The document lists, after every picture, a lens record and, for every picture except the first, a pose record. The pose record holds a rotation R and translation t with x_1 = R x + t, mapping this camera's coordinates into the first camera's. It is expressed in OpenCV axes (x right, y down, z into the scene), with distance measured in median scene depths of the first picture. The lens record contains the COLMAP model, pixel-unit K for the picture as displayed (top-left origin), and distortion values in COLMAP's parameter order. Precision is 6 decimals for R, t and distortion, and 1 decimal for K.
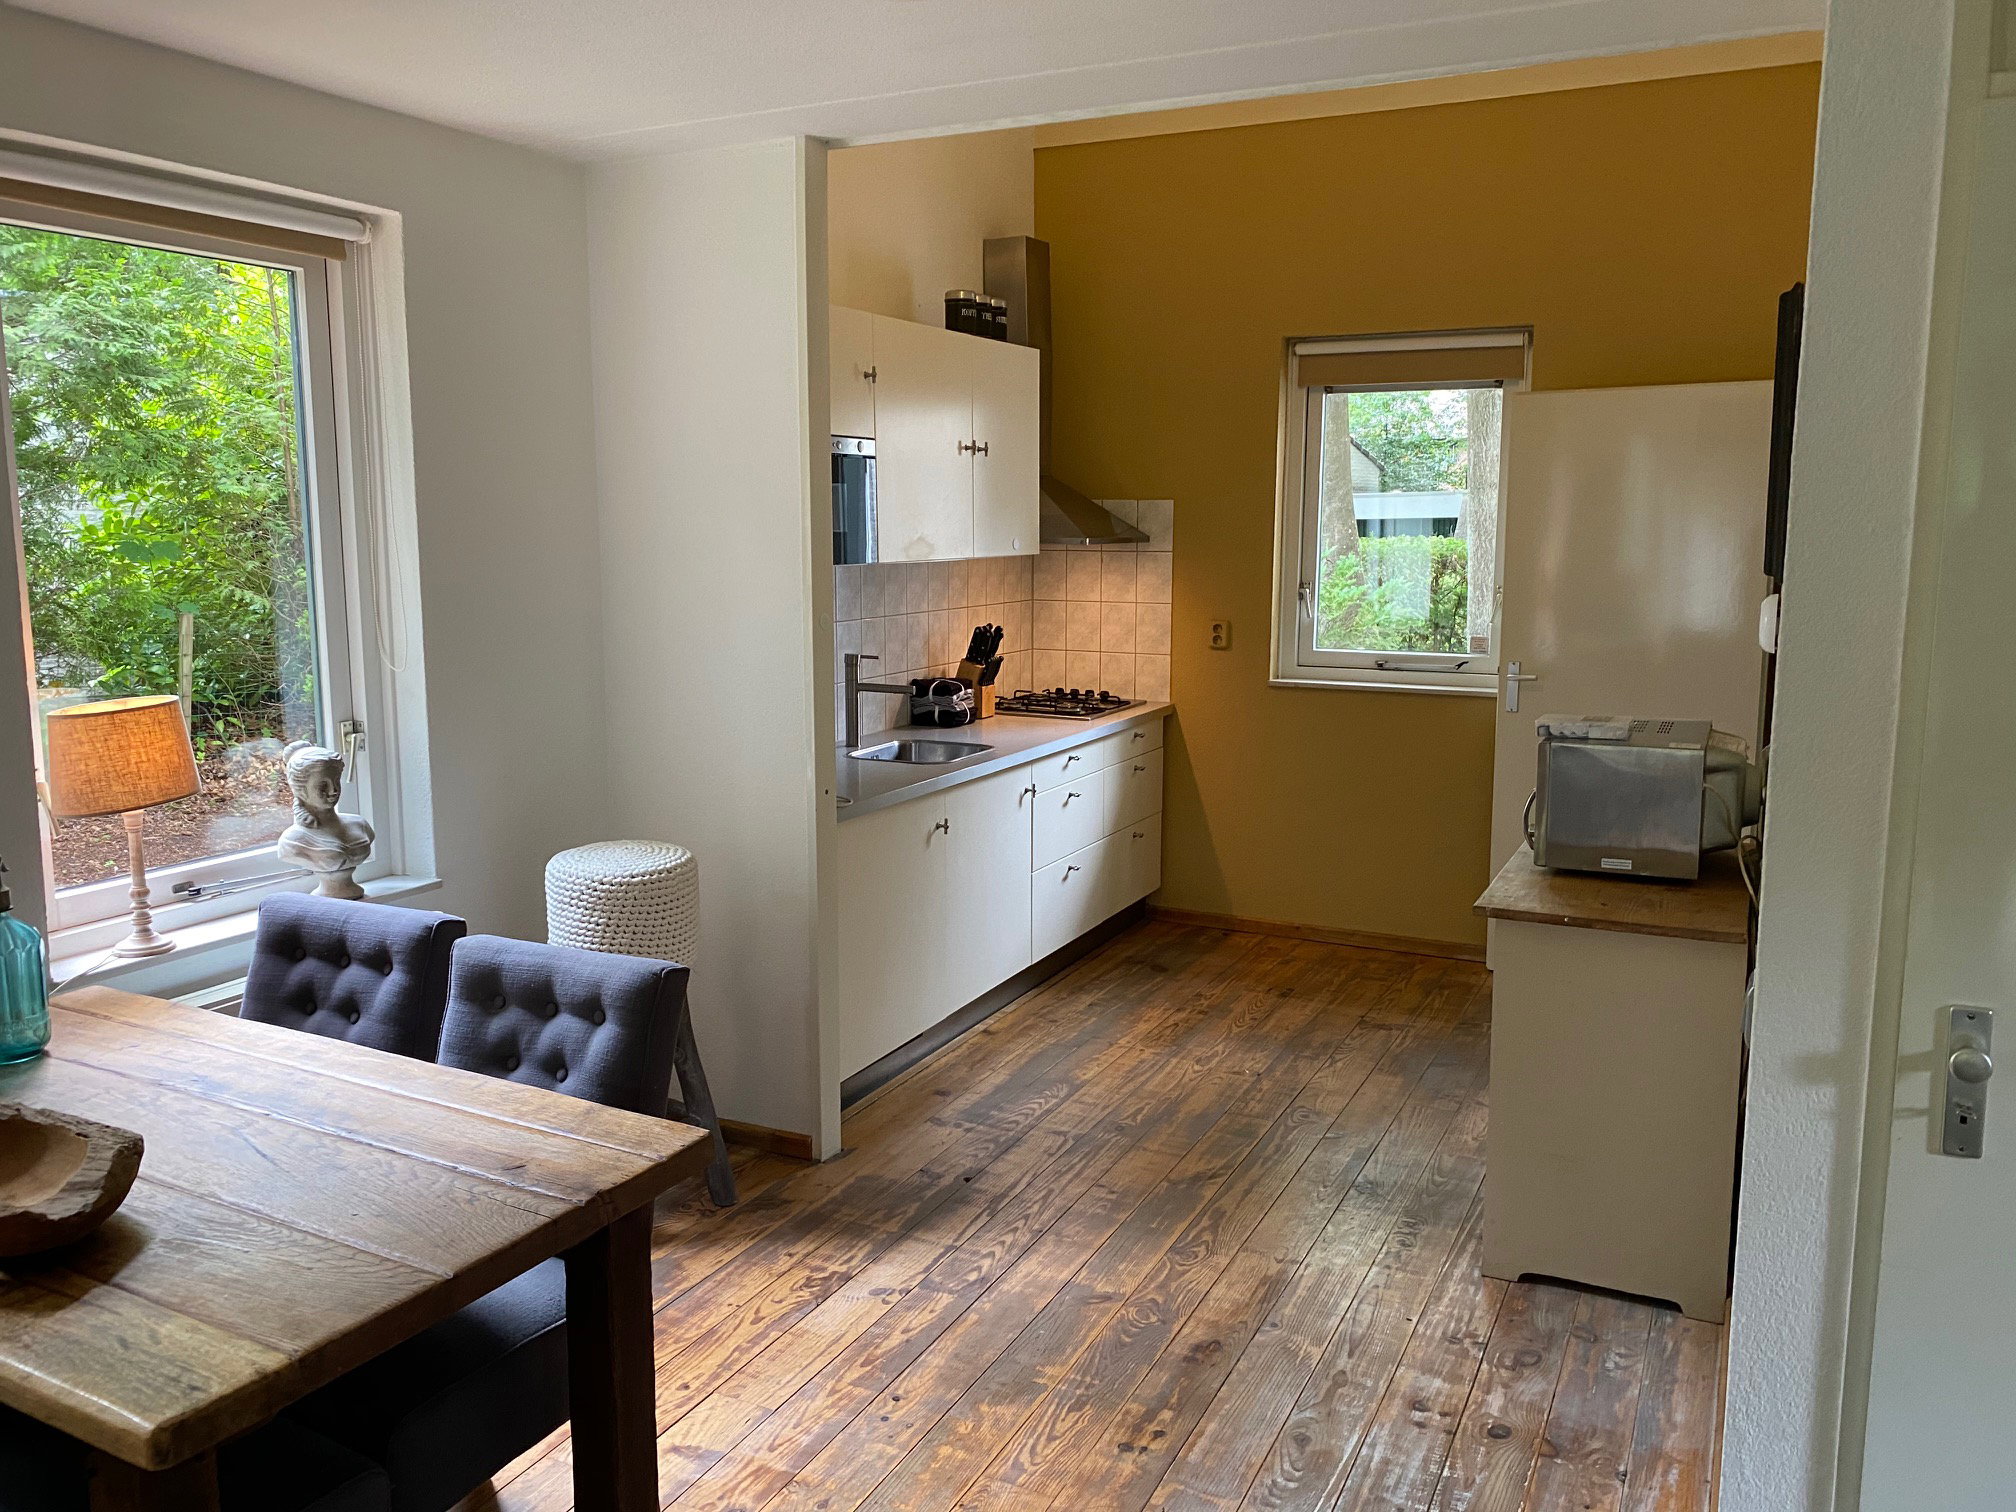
lens RADIAL K [[1542.6, 0, 1012.5], [0, 1542.6, 748.4], [0, 0, 1]] dist [0.070242, -0.121065]
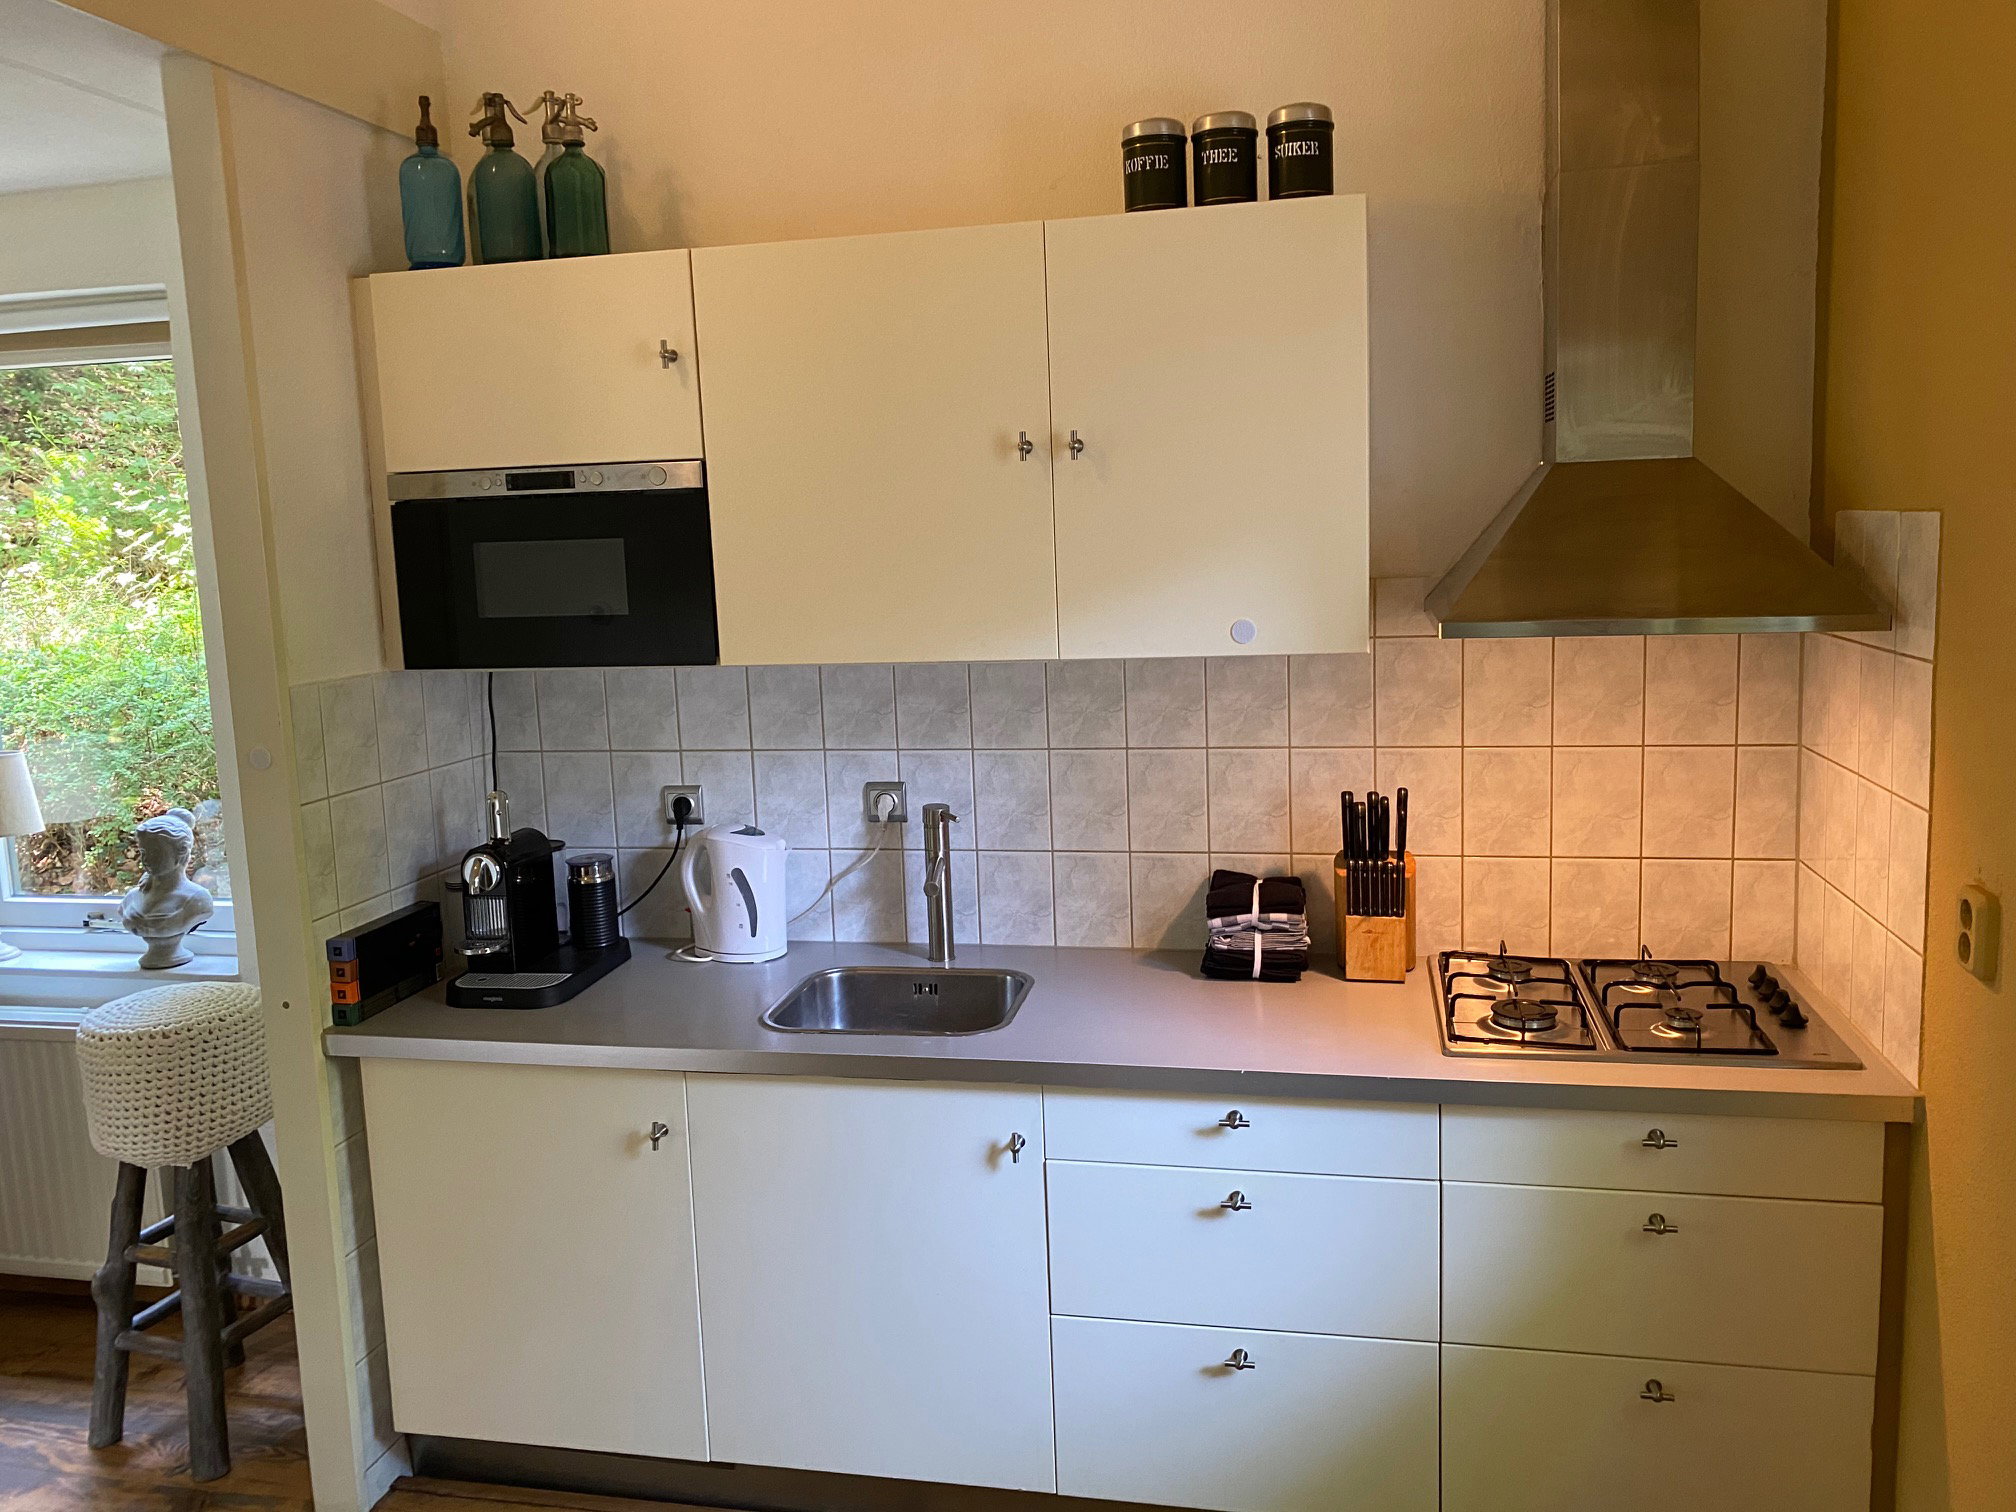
lens RADIAL K [[1542.6, 0, 1012.5], [0, 1542.6, 748.4], [0, 0, 1]] dist [0.070242, -0.121065]
pose [[0.244575, 0.130920, -0.960751, 0.688287], [-0.110890, 0.988118, 0.106421, -0.218125], [0.963269, 0.080510, 0.256187, 1.274878]]
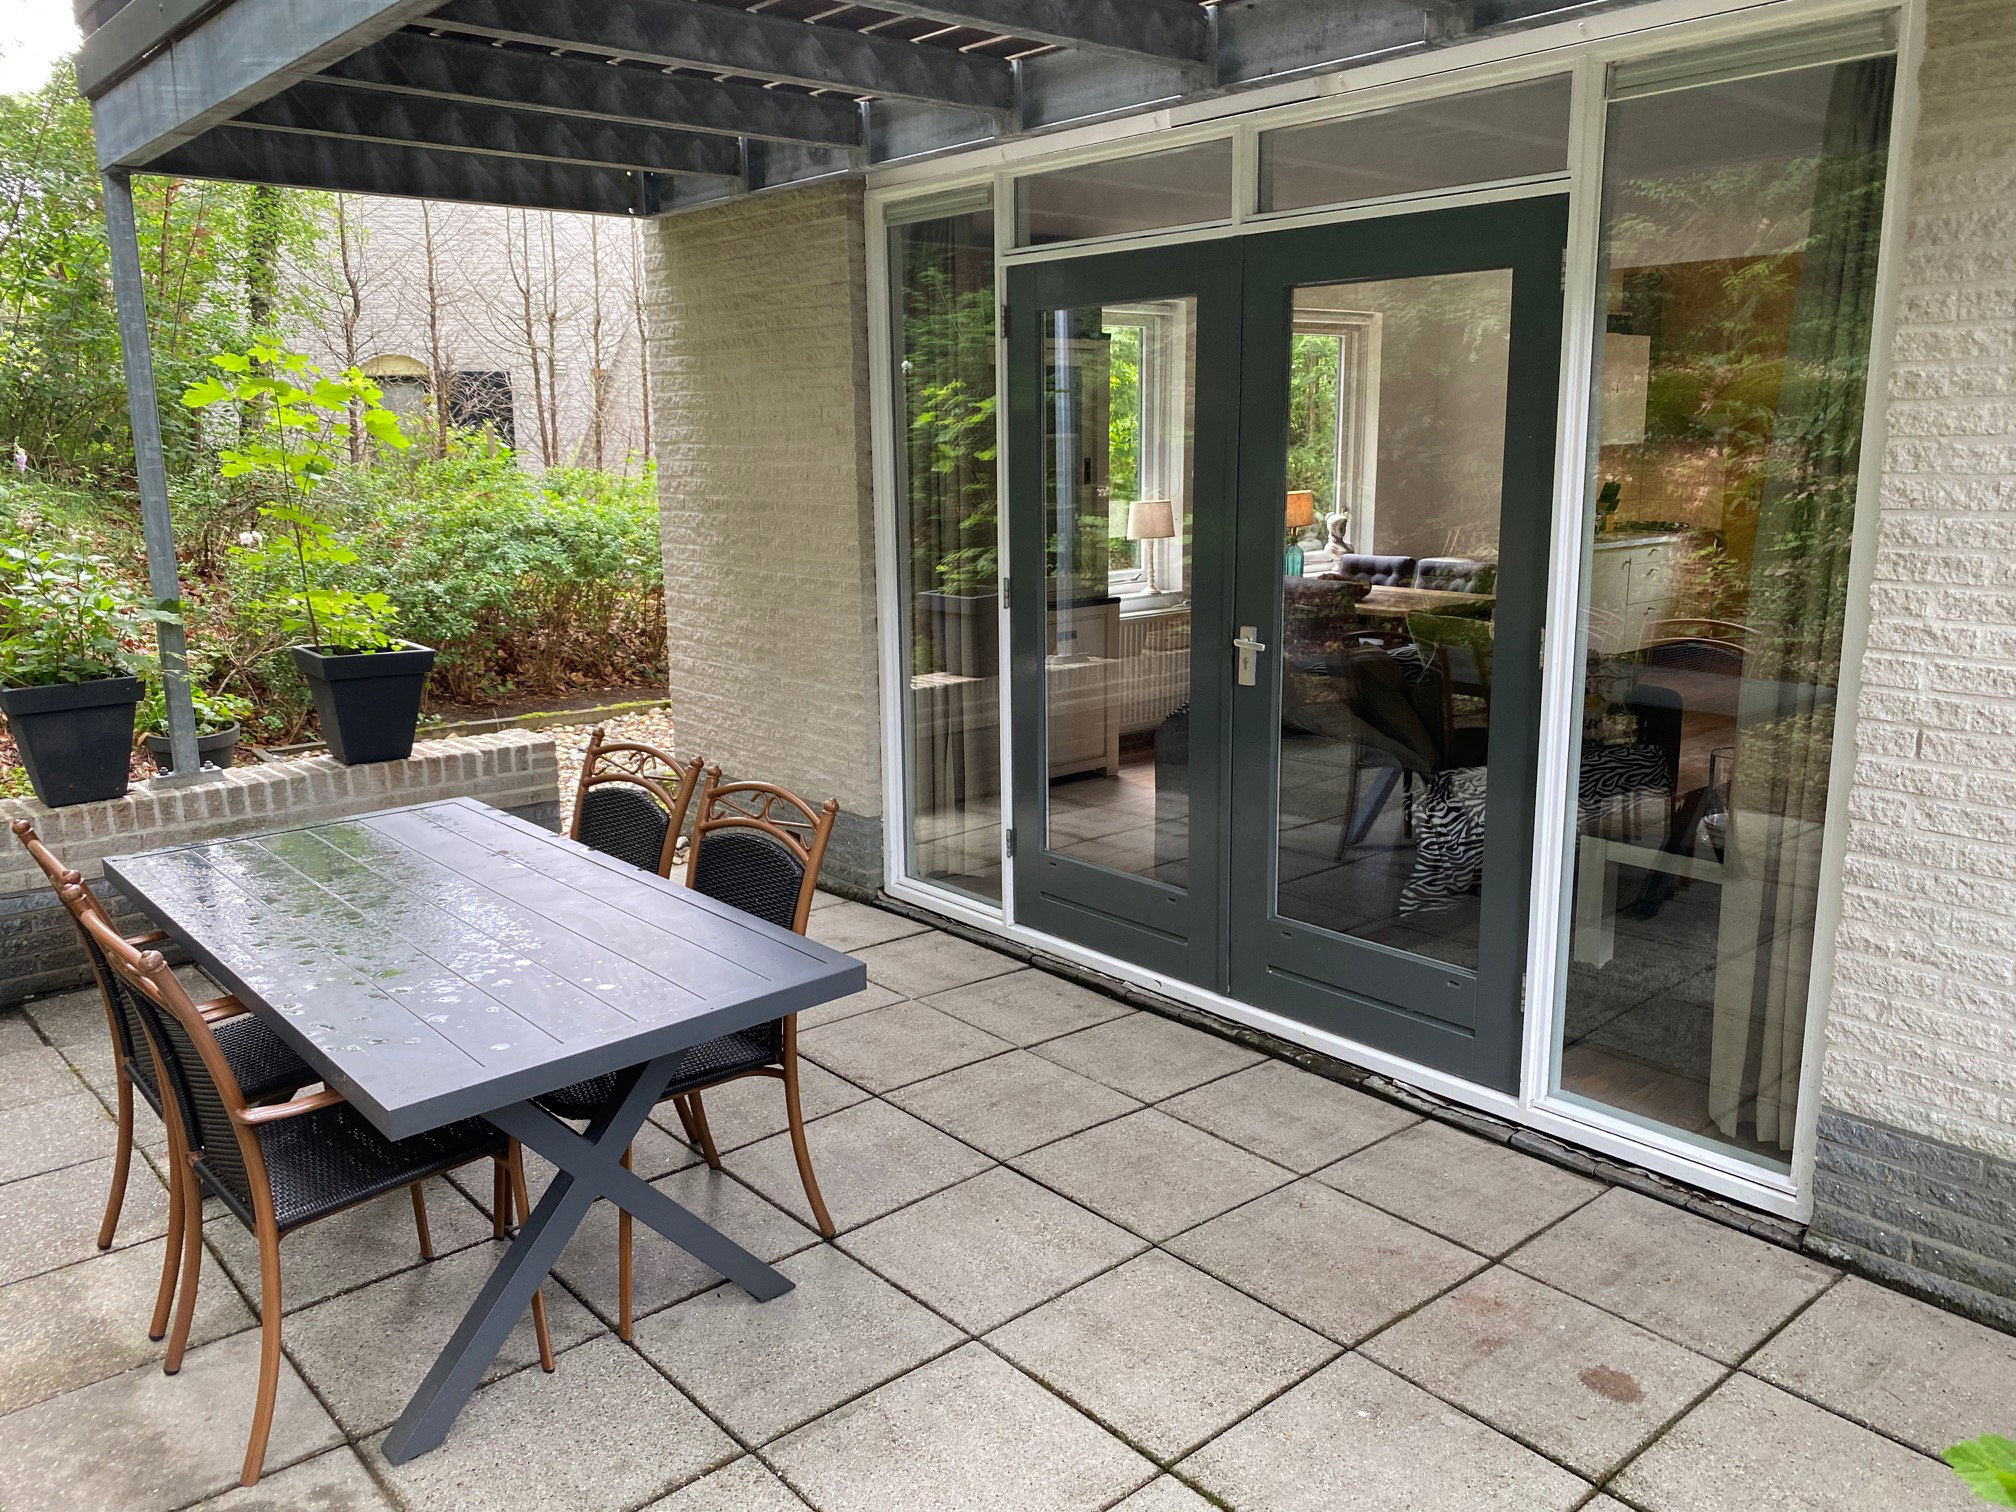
lens RADIAL K [[1542.6, 0, 1012.5], [0, 1542.6, 748.4], [0, 0, 1]] dist [0.070242, -0.121065]
pose [[0.923175, 0.069116, -0.378115, 0.082322], [-0.048736, 0.996809, 0.063217, 0.269524], [0.381278, -0.039932, 0.923598, -1.782424]]
